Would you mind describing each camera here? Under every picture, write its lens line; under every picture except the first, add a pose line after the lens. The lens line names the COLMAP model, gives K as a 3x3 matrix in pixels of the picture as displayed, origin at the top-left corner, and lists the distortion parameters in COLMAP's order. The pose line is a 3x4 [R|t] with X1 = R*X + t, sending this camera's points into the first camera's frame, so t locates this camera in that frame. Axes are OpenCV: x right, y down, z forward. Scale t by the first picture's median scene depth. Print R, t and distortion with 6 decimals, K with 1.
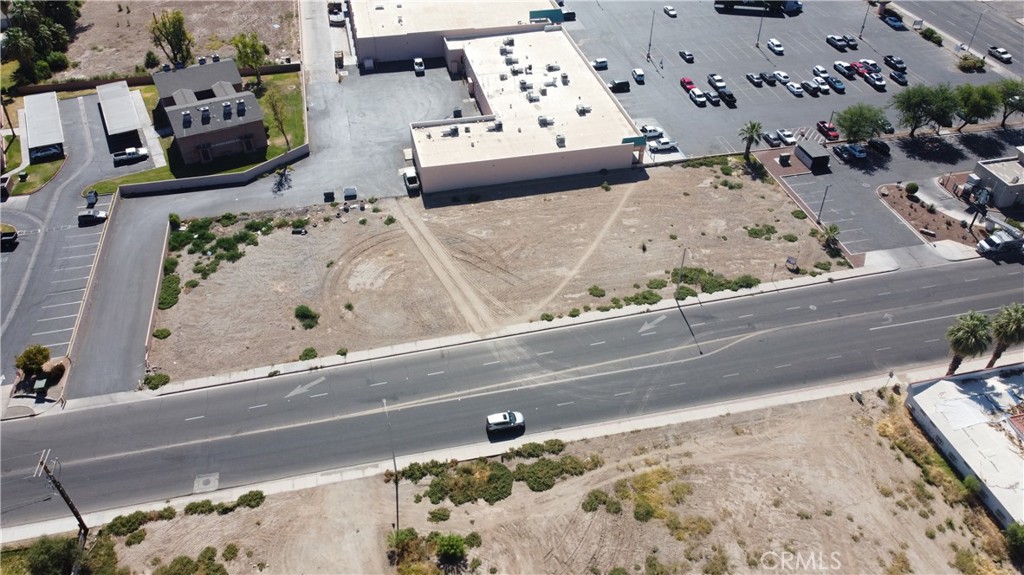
lens RADIAL K [[778.0, 0, 512.6], [0, 778.0, 285.8], [0, 0, 1]] dist [-0.000186, -0.002012]
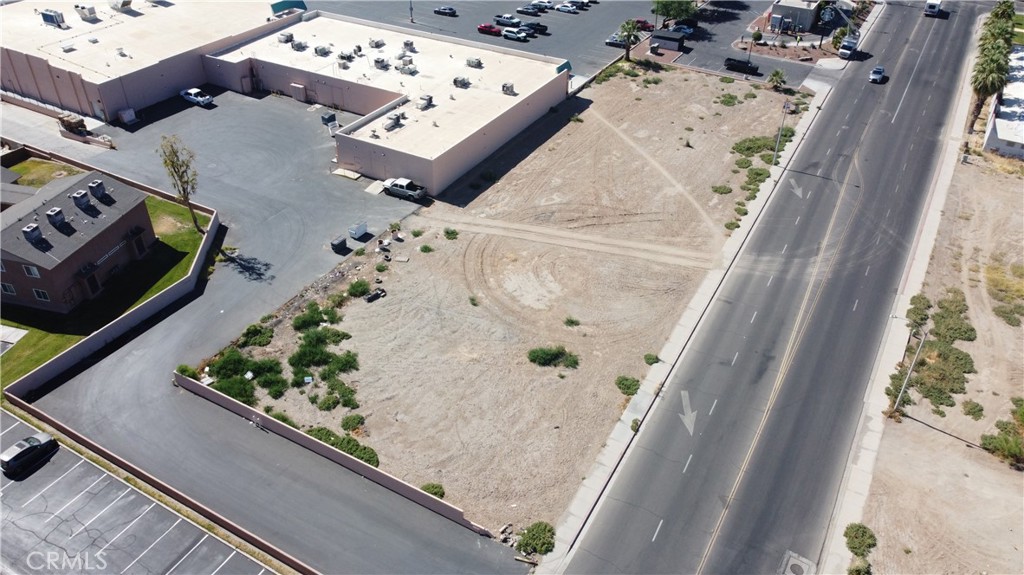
lens RADIAL K [[778.0, 0, 512.9], [0, 778.0, 289.2], [0, 0, 1]] dist [-0.000186, -0.002012]
pose [[0.677431, -0.427239, 0.598794, -0.583845], [0.465462, 0.879310, 0.100798, -0.085843], [-0.569590, 0.210432, 0.794535, 0.403645]]
